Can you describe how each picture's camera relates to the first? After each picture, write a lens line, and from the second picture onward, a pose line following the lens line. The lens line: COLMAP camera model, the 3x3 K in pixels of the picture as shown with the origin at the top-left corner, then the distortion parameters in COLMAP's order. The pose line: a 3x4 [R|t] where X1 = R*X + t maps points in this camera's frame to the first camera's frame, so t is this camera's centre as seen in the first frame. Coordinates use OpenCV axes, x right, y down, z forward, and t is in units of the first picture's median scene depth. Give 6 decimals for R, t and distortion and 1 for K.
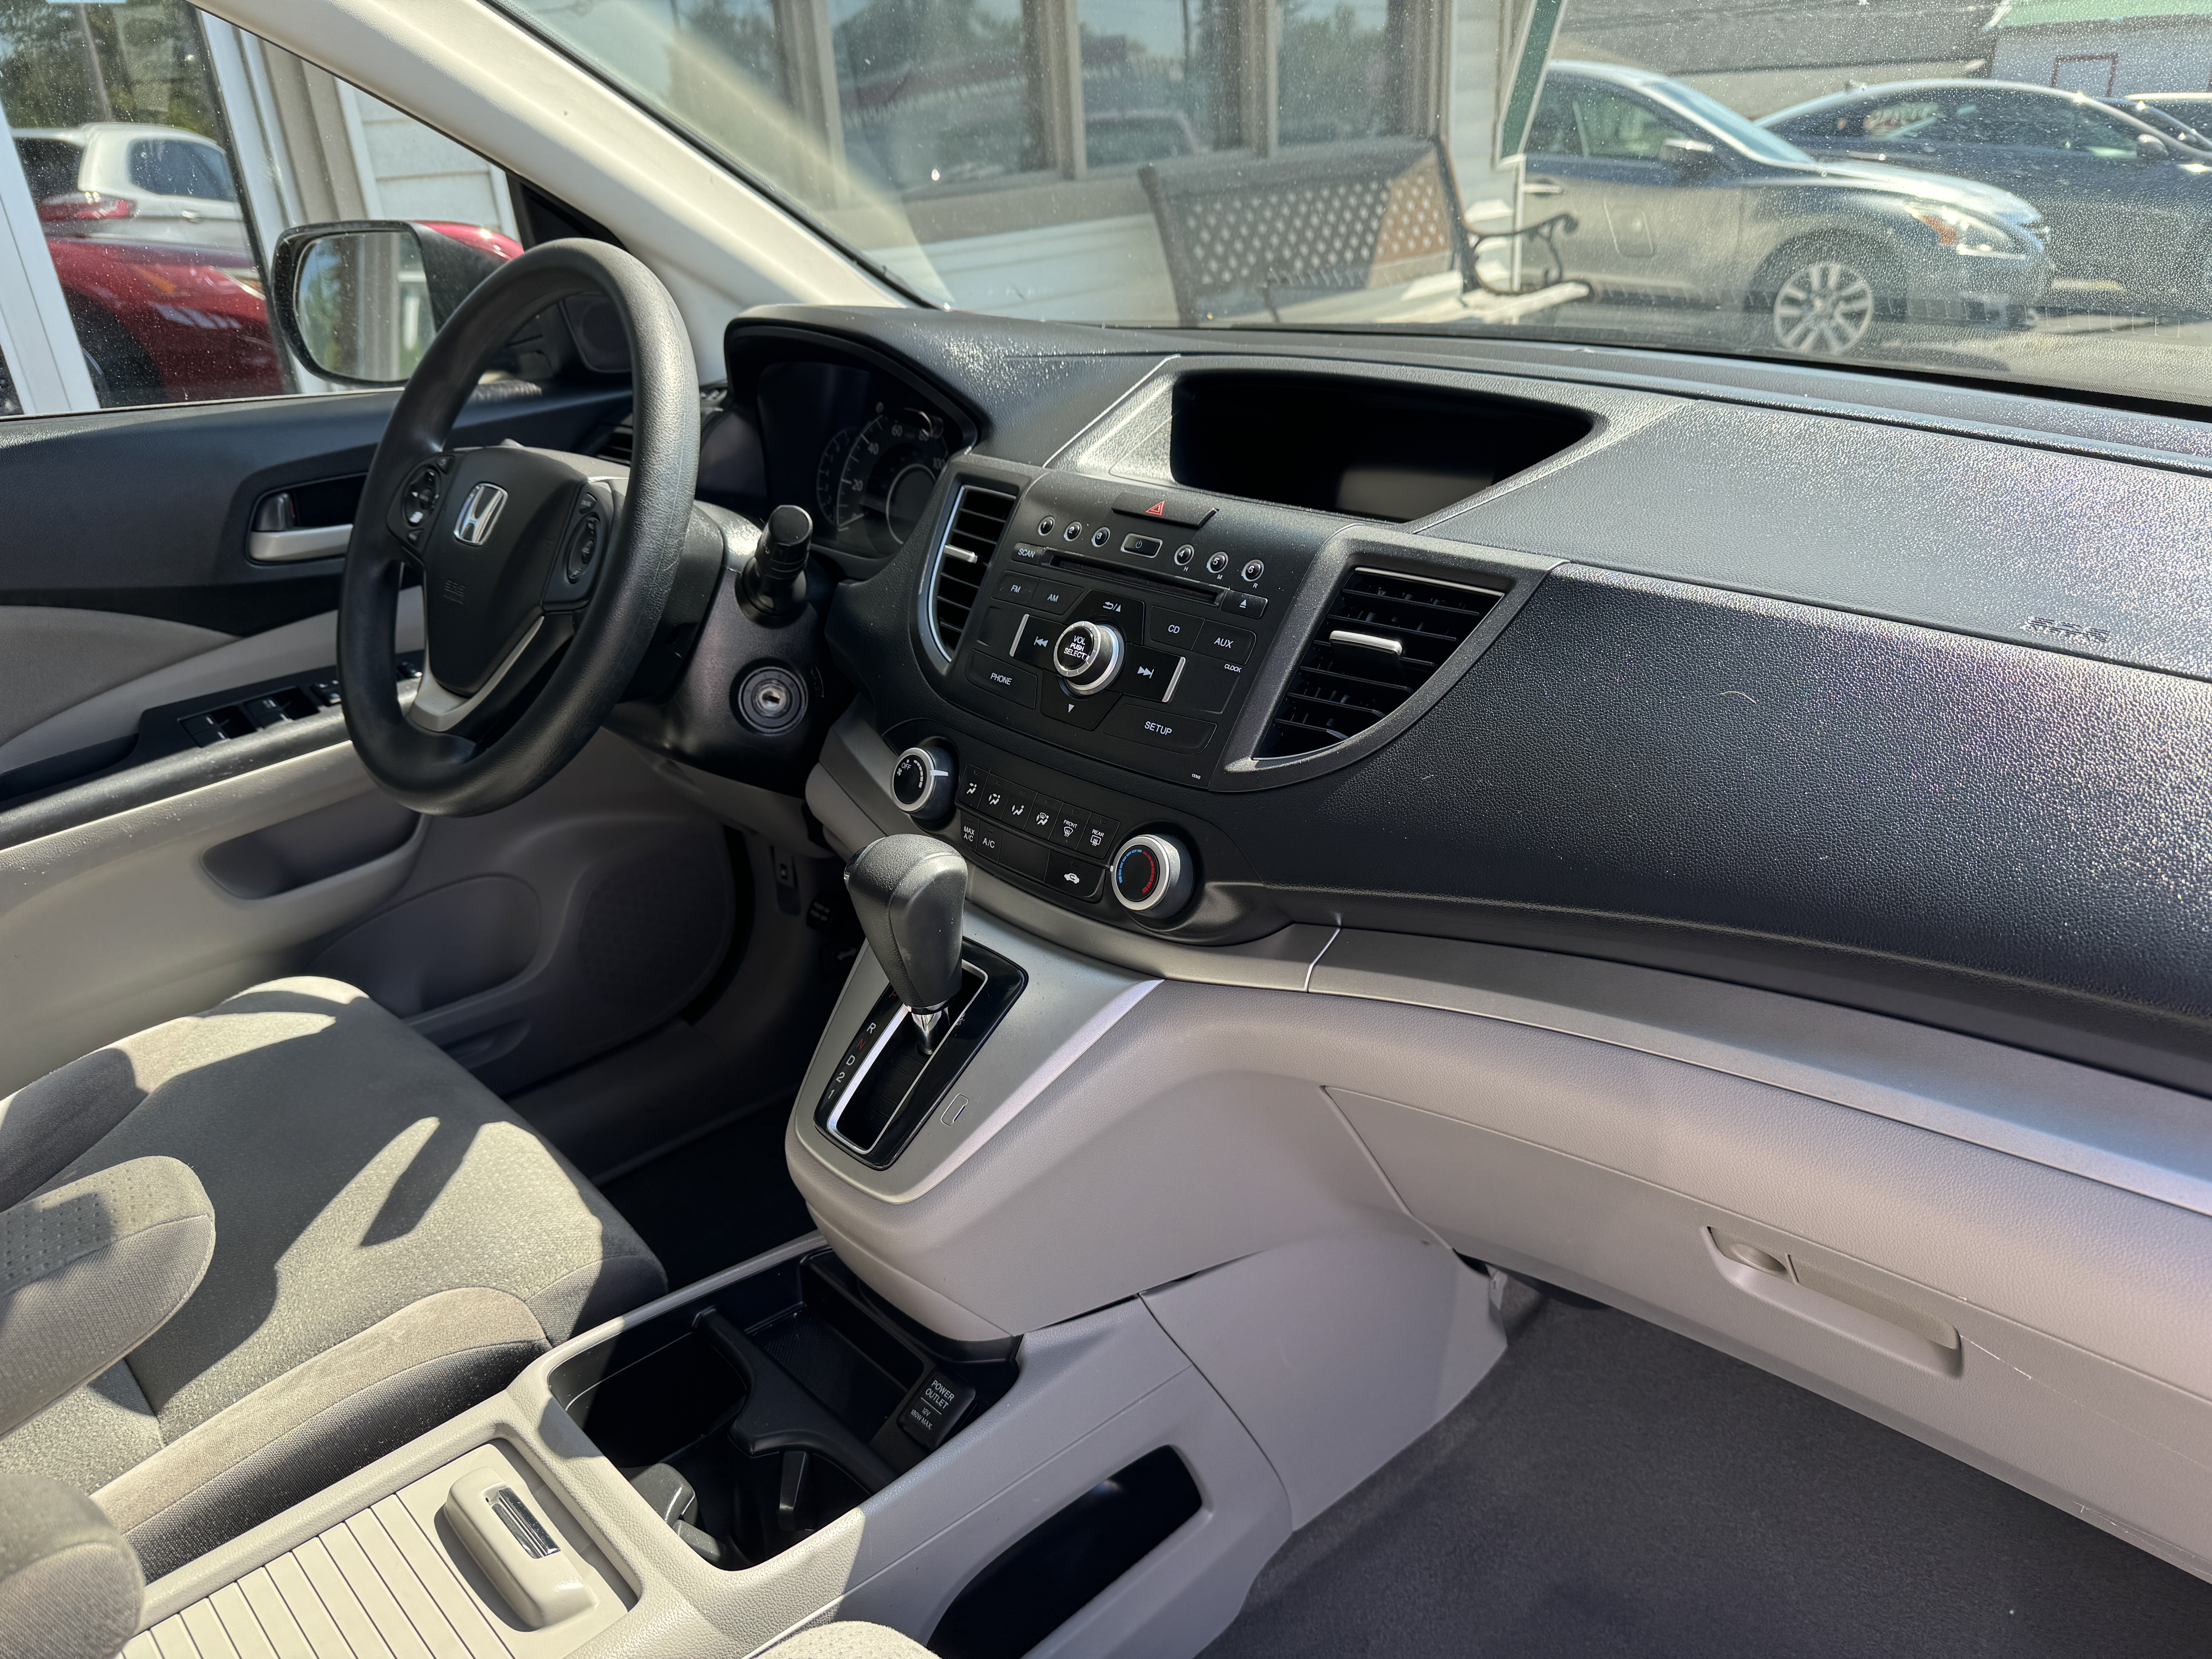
lens RADIAL K [[1558.5, 0, 1106.0], [0, 1558.5, 829.5], [0, 0, 1]] dist [0.070129, -0.101967]
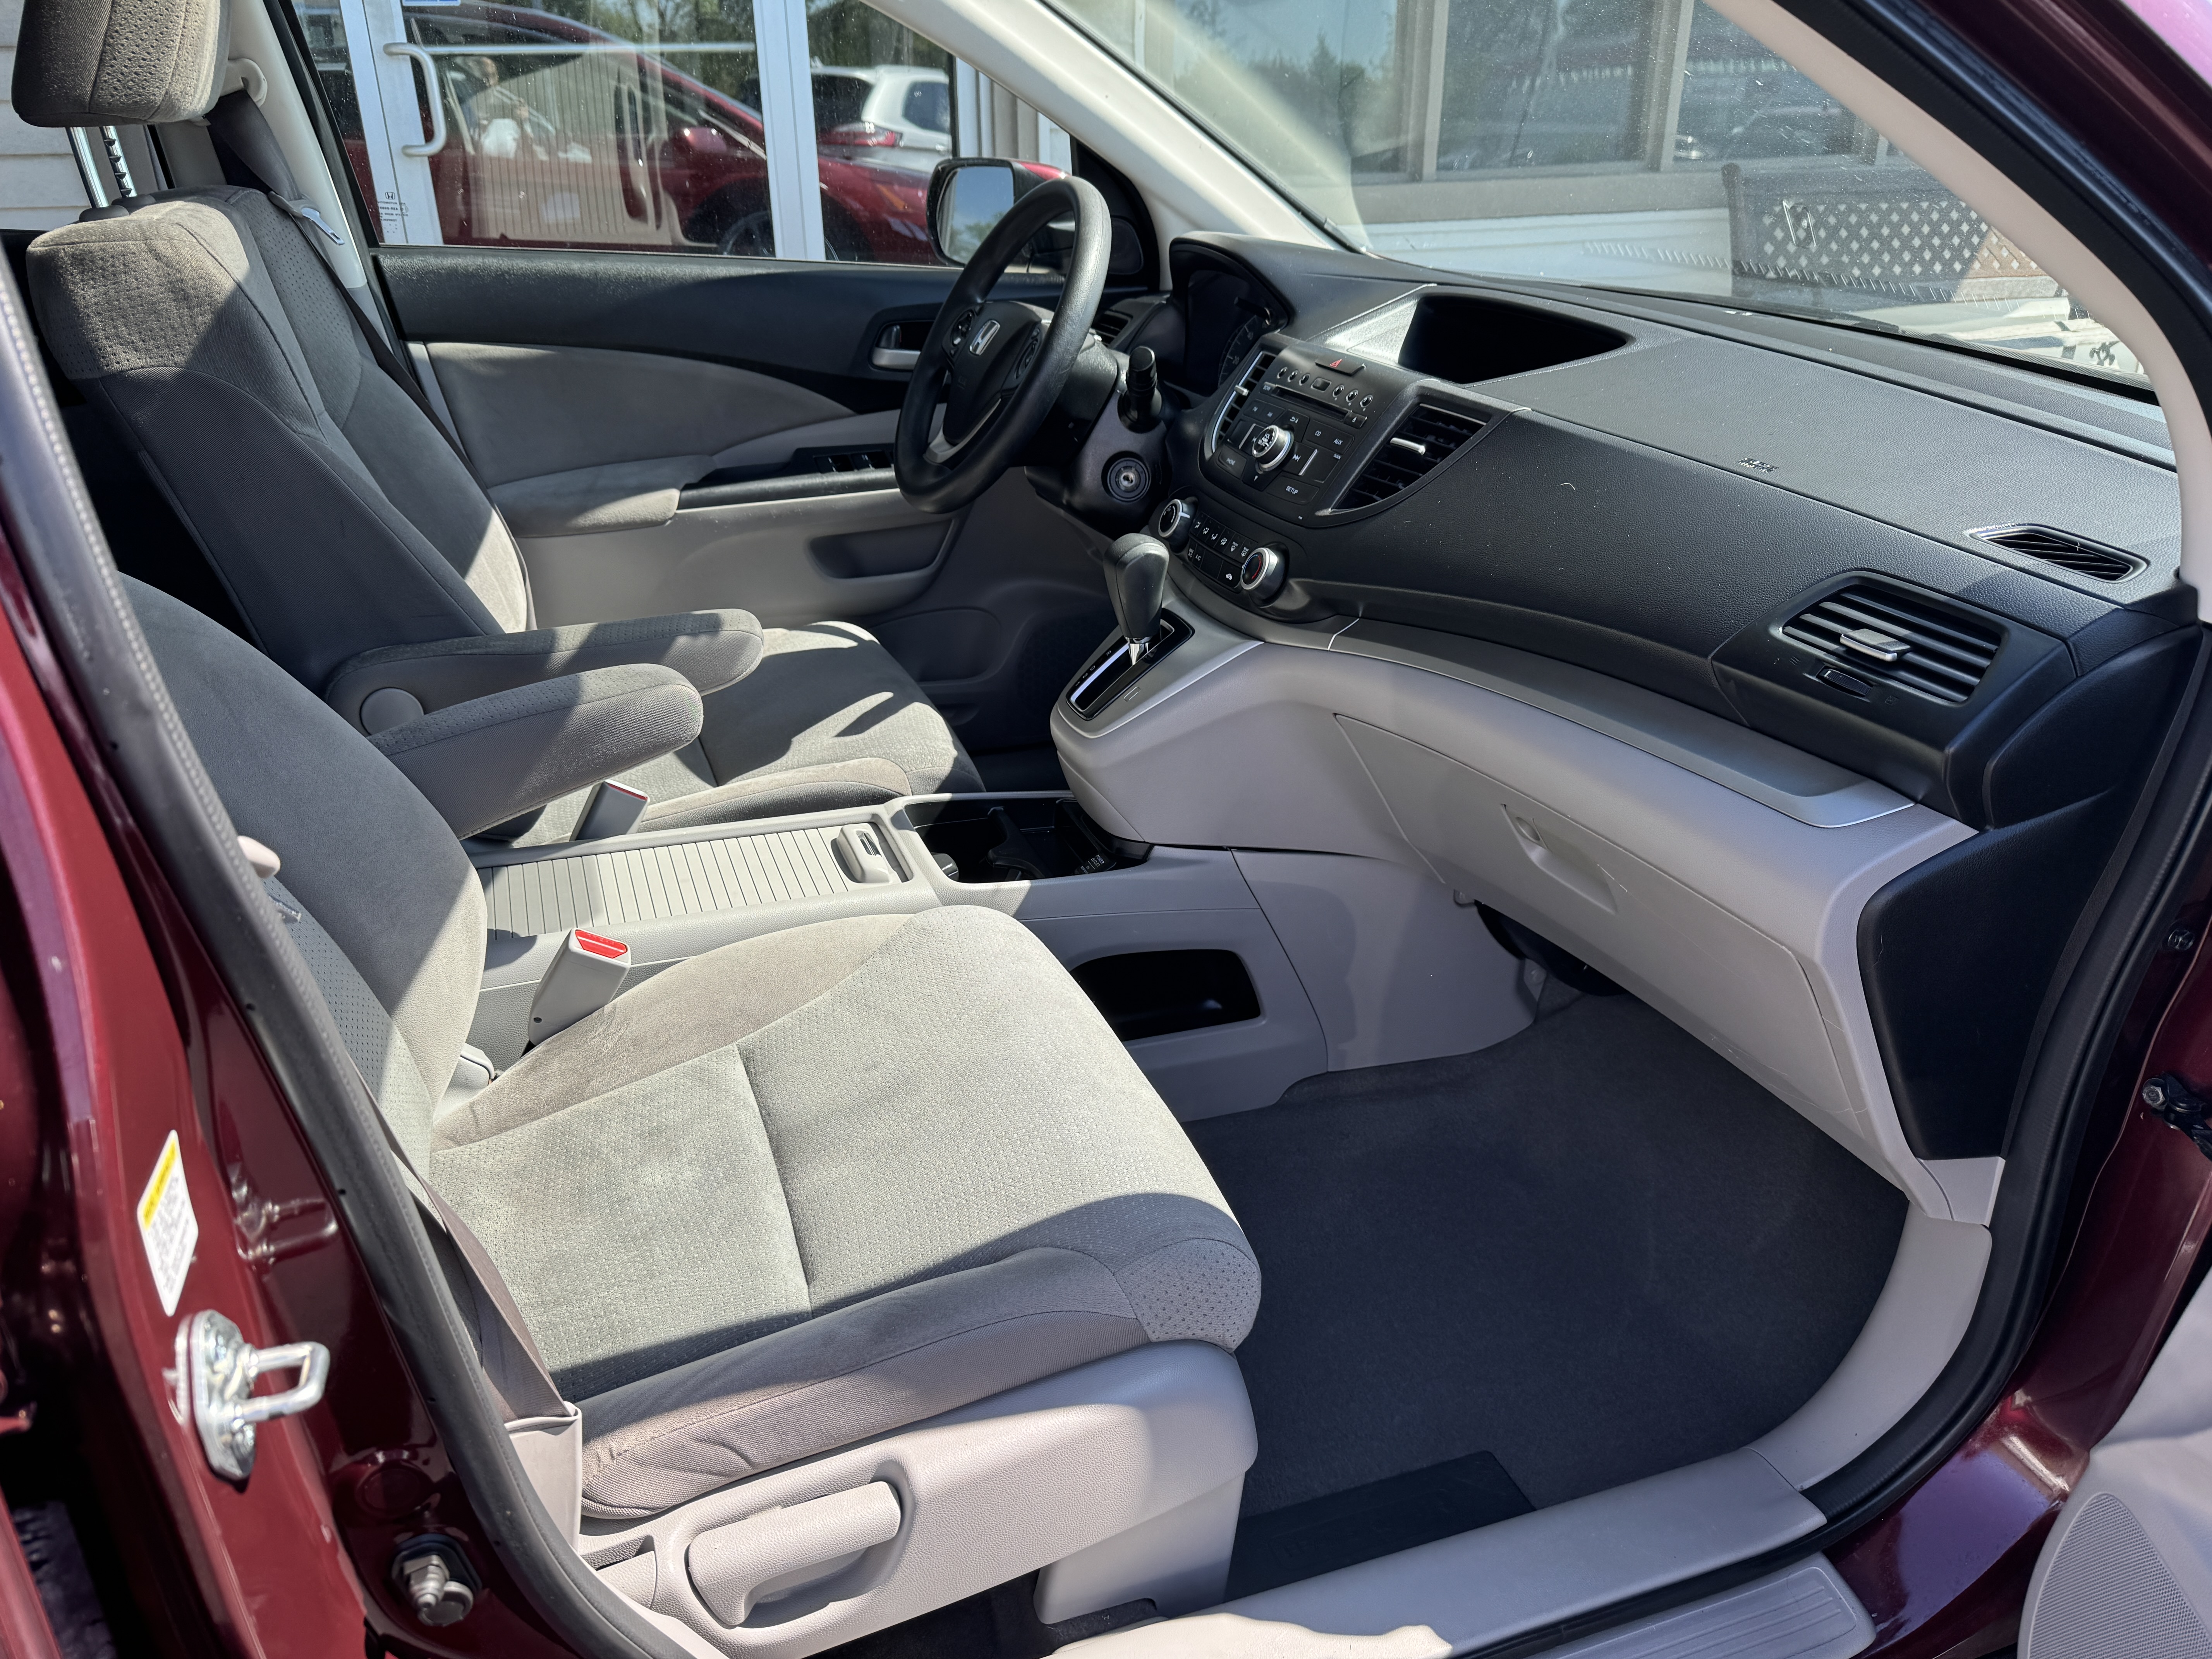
lens RADIAL K [[1516.2, 0, 1090.9], [0, 1516.2, 873.2], [0, 0, 1]] dist [0.062200, -0.082711]
pose [[0.913135, 0.226523, -0.338926, 0.402031], [-0.210512, 0.973992, 0.083811, 0.203088], [0.349097, -0.005183, 0.937072, -0.505918]]
